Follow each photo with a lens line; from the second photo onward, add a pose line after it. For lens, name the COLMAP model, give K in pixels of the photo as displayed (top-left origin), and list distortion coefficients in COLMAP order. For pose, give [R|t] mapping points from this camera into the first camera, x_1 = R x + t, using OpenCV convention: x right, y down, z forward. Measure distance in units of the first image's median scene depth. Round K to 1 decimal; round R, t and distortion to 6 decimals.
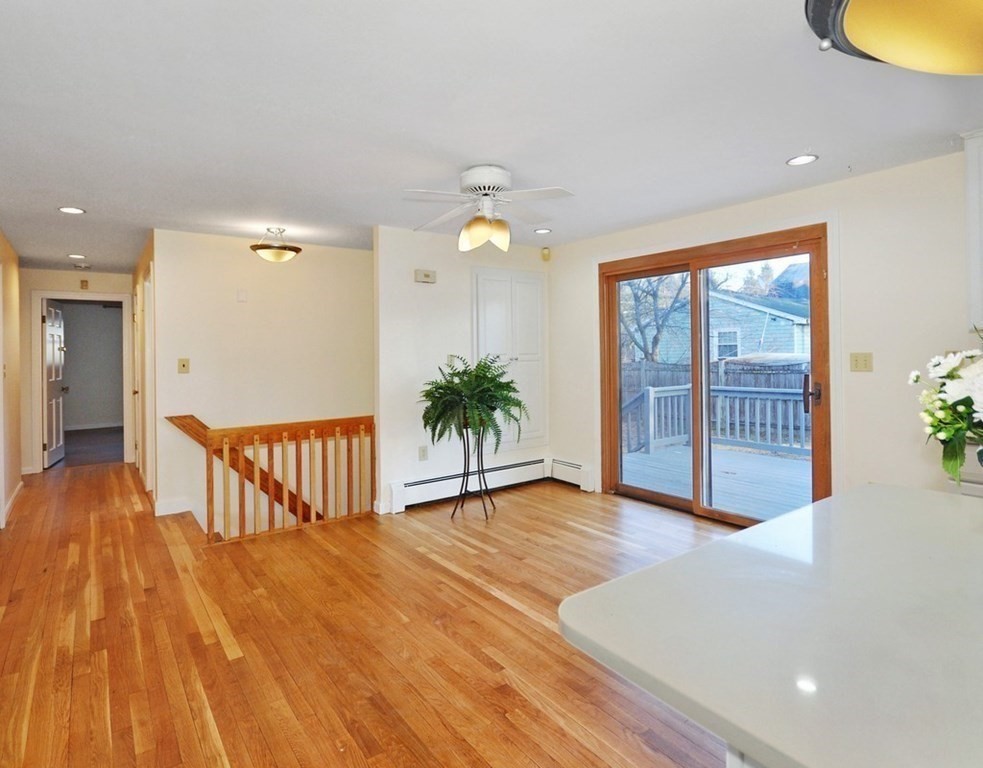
lens RADIAL K [[557.9, 0, 505.0], [0, 557.9, 357.3], [0, 0, 1]] dist [-0.010823, -0.000951]
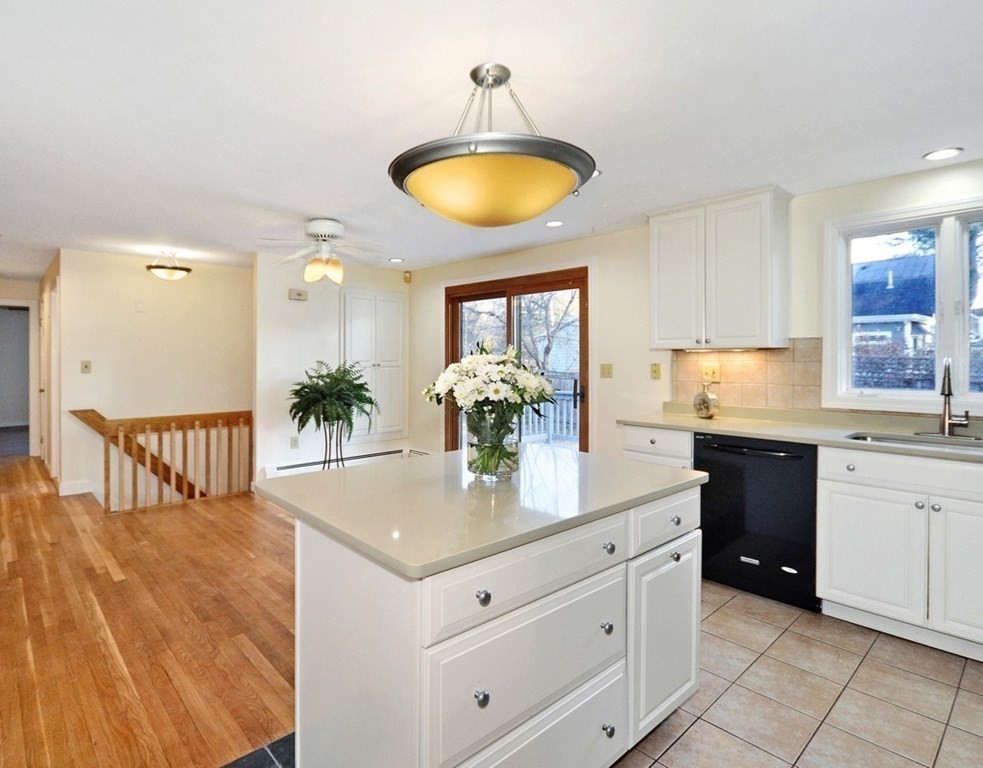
lens RADIAL K [[563.1, 0, 478.6], [0, 563.1, 369.2], [0, 0, 1]] dist [-0.003047, -0.015104]
pose [[0.996747, 0.013811, 0.079403, 0.170284], [-0.014524, 0.999859, 0.008418, -0.001608], [-0.079275, -0.009544, 0.996807, -0.268964]]
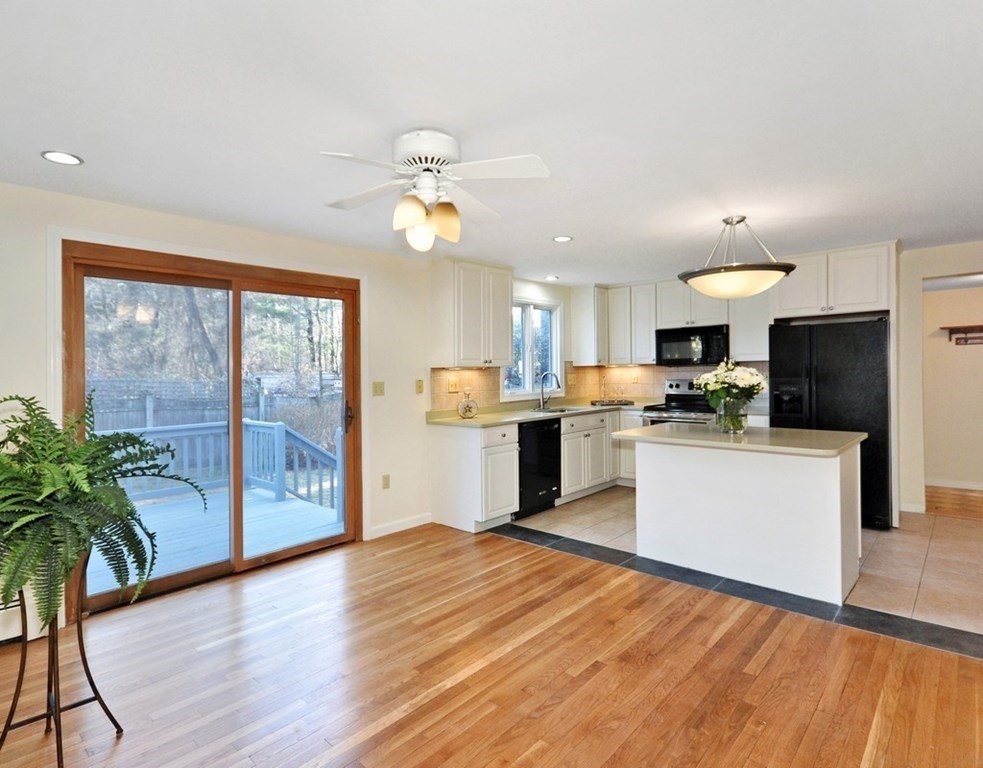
lens RADIAL K [[563.1, 0, 478.6], [0, 563.1, 369.2], [0, 0, 1]] dist [-0.003047, -0.015104]
pose [[-0.212702, 0.030113, 0.976653, -0.591620], [0.036309, 0.999078, -0.022897, 0.001746], [-0.976442, 0.030592, -0.213600, 0.816250]]
